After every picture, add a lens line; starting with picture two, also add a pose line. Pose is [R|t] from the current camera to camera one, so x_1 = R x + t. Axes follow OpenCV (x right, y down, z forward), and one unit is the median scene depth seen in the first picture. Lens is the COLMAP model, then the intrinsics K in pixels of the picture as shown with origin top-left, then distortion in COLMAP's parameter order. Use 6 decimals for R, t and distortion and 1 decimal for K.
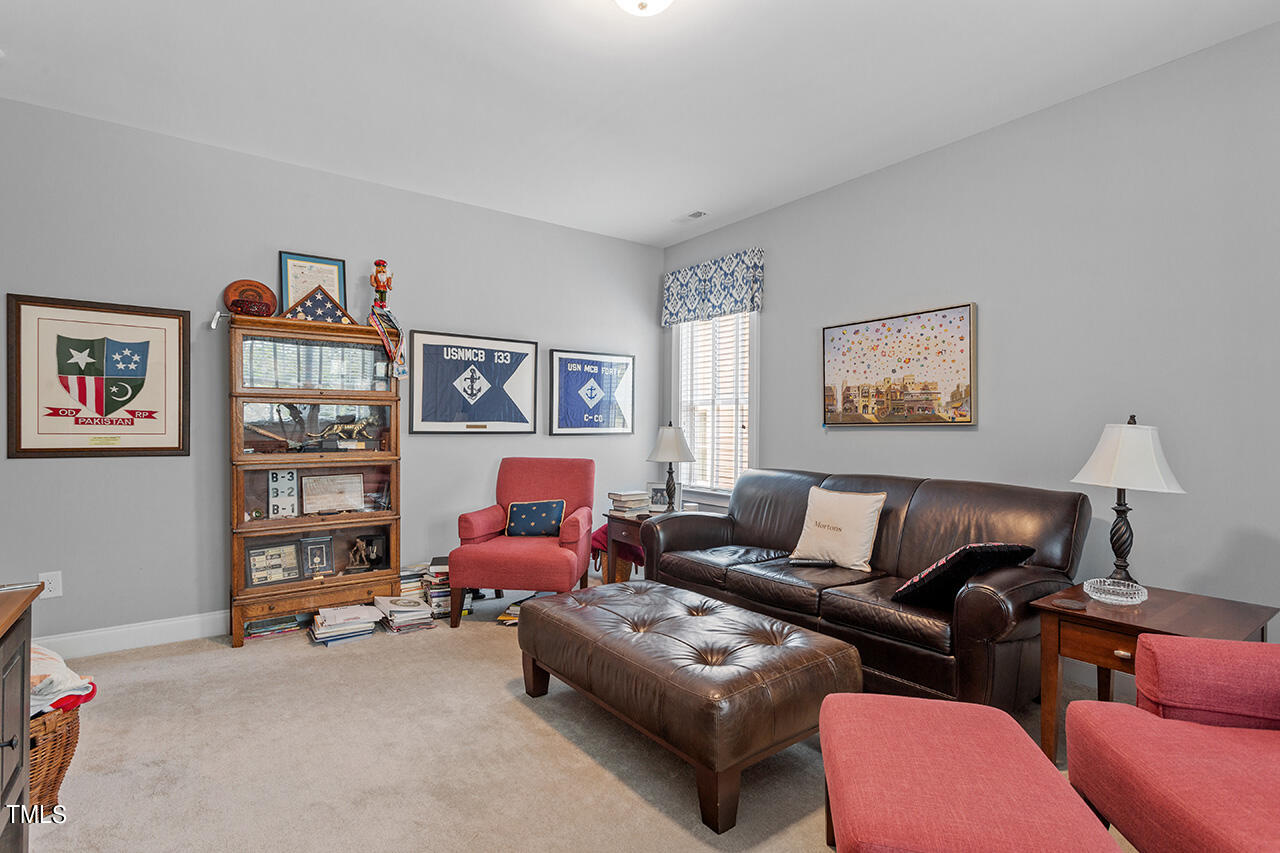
lens RADIAL K [[614.7, 0, 637.1], [0, 614.7, 430.7], [0, 0, 1]] dist [0.005511, -0.001797]
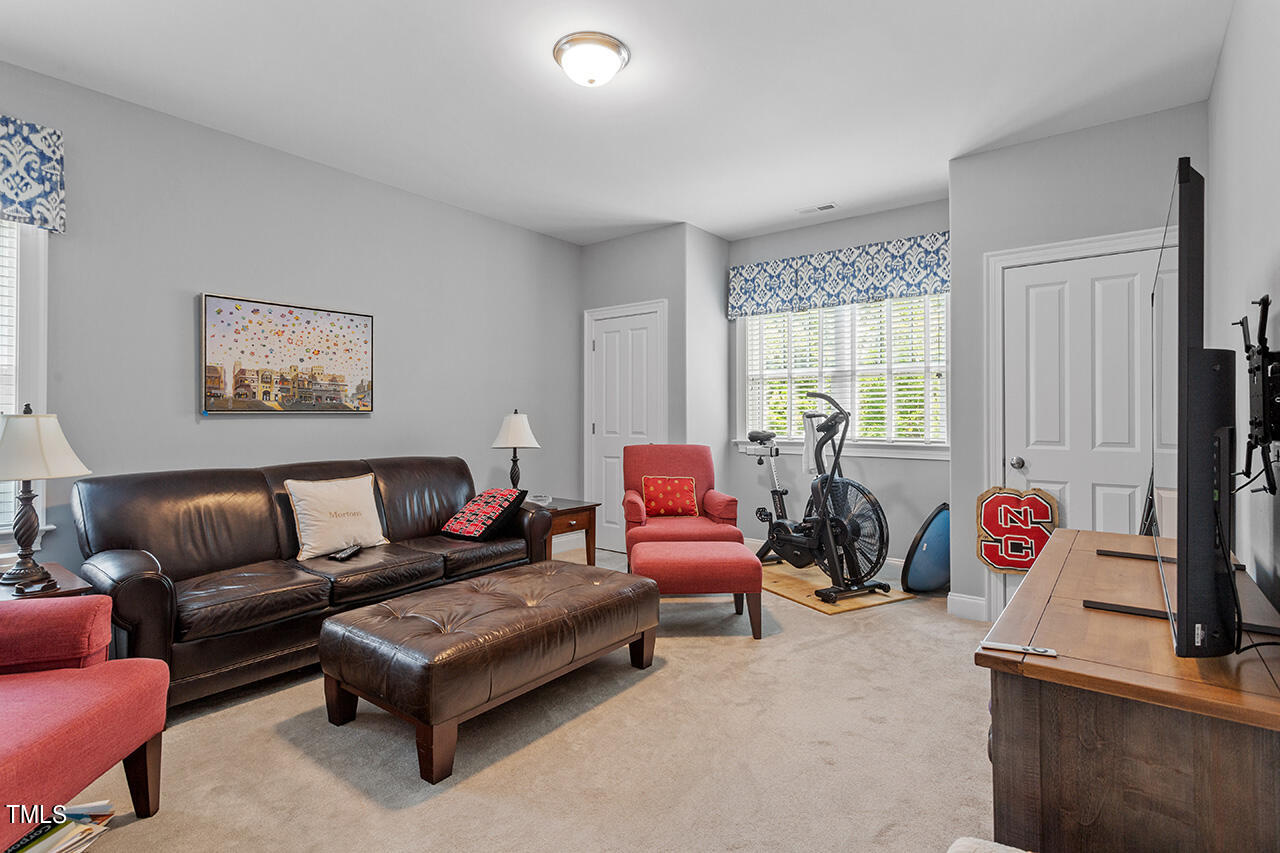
lens RADIAL K [[614.7, 0, 637.7], [0, 614.7, 416.4], [0, 0, 1]] dist [0.005511, -0.001797]
pose [[-0.269098, -0.007455, 0.963084, -0.723353], [-0.002325, 0.999972, 0.007091, -0.012014], [-0.963110, -0.000331, -0.269108, 0.742387]]
